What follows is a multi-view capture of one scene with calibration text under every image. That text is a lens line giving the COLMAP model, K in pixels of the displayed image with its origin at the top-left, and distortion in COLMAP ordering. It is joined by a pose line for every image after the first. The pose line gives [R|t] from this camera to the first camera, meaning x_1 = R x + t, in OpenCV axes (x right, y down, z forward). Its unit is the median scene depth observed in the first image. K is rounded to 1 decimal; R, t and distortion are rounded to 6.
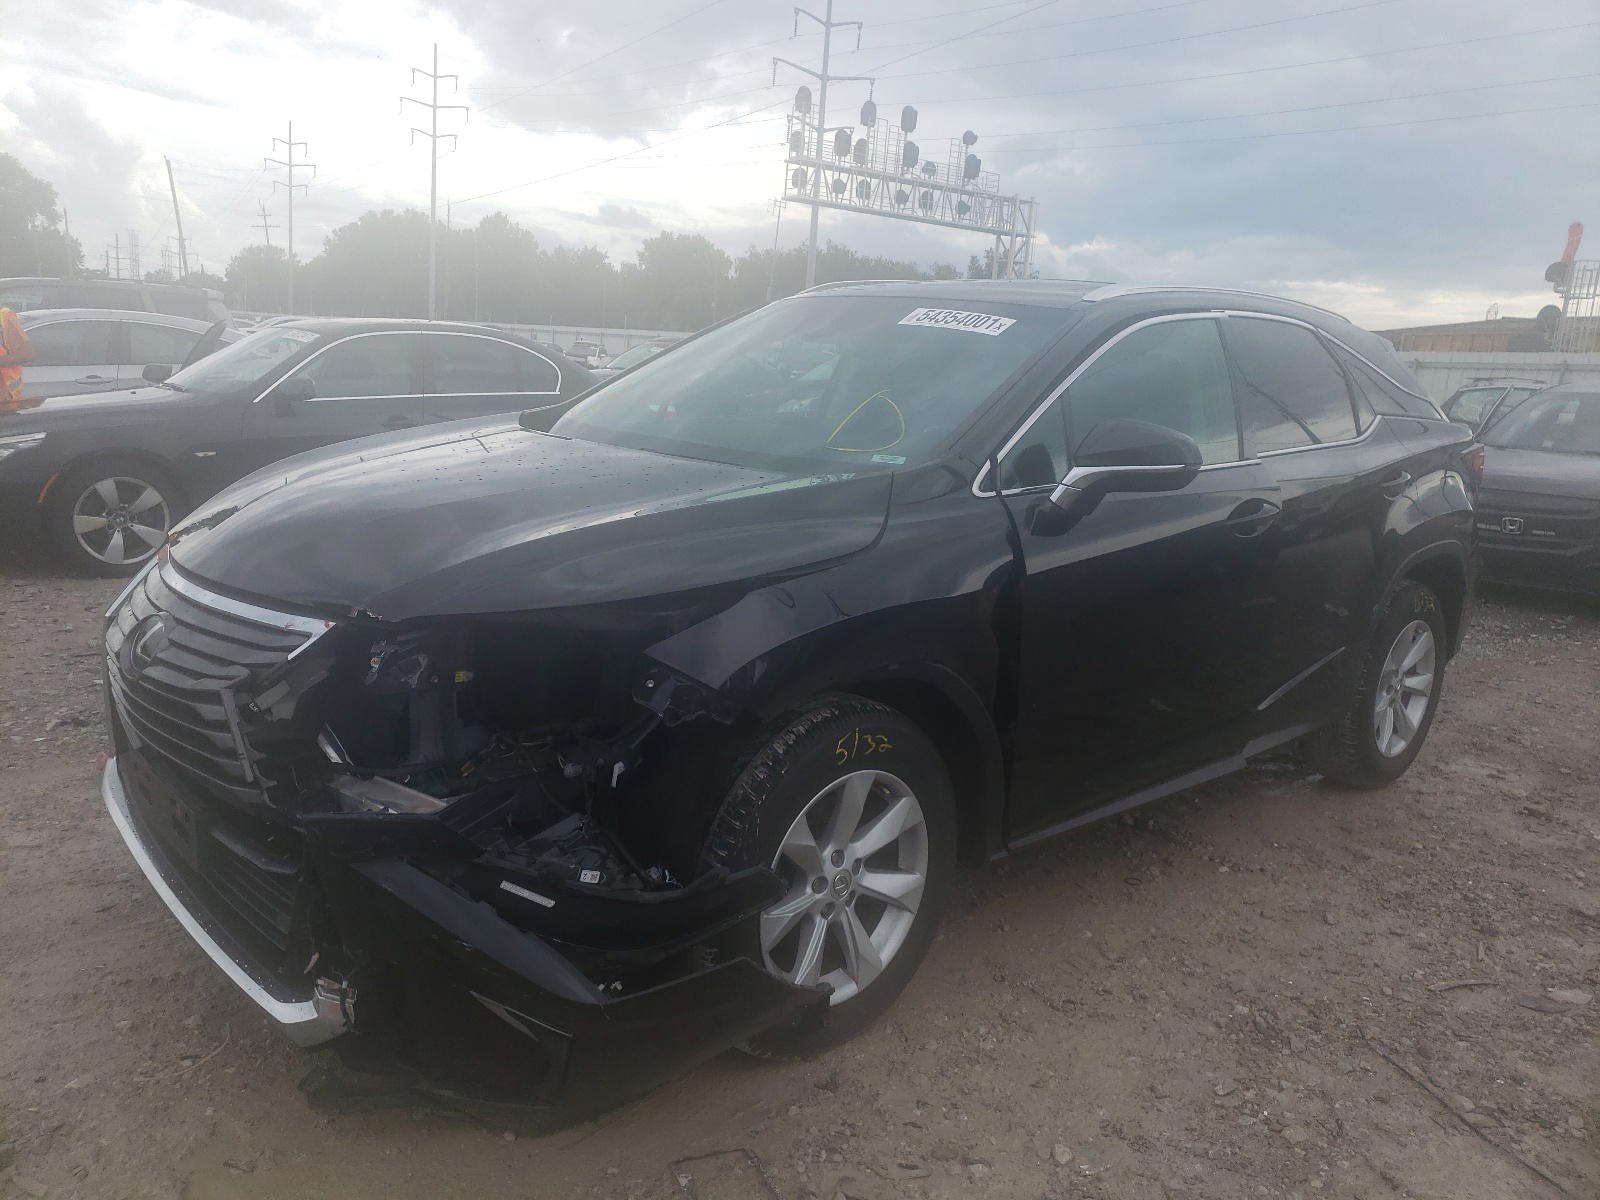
lens RADIAL K [[1280.8, 0, 800.0], [0, 1280.8, 600.0], [0, 0, 1]] dist [0.016607, 0.003217]
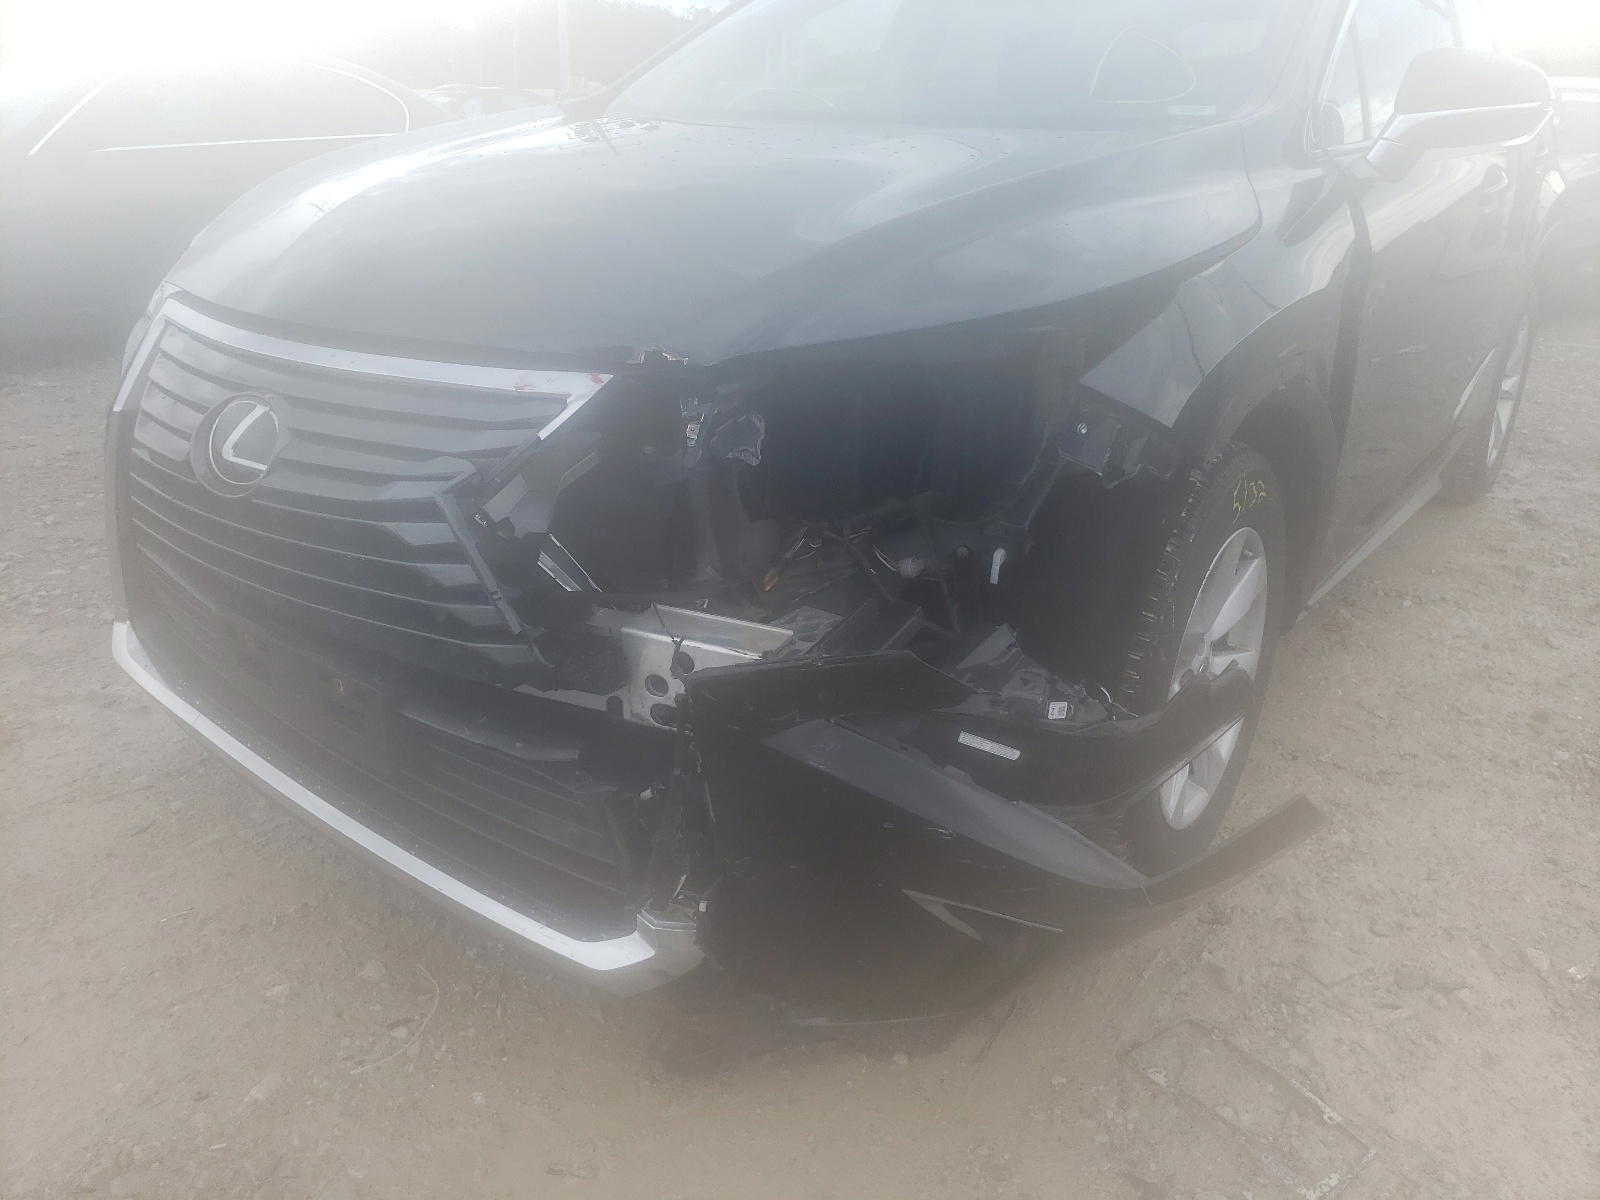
lens RADIAL K [[1280.8, 0, 800.0], [0, 1280.8, 600.0], [0, 0, 1]] dist [0.016607, 0.003217]
pose [[0.976892, -0.111311, 0.182460, -0.394536], [0.077989, 0.980462, 0.180587, 0.019239], [-0.198997, -0.162184, 0.966487, 0.342167]]
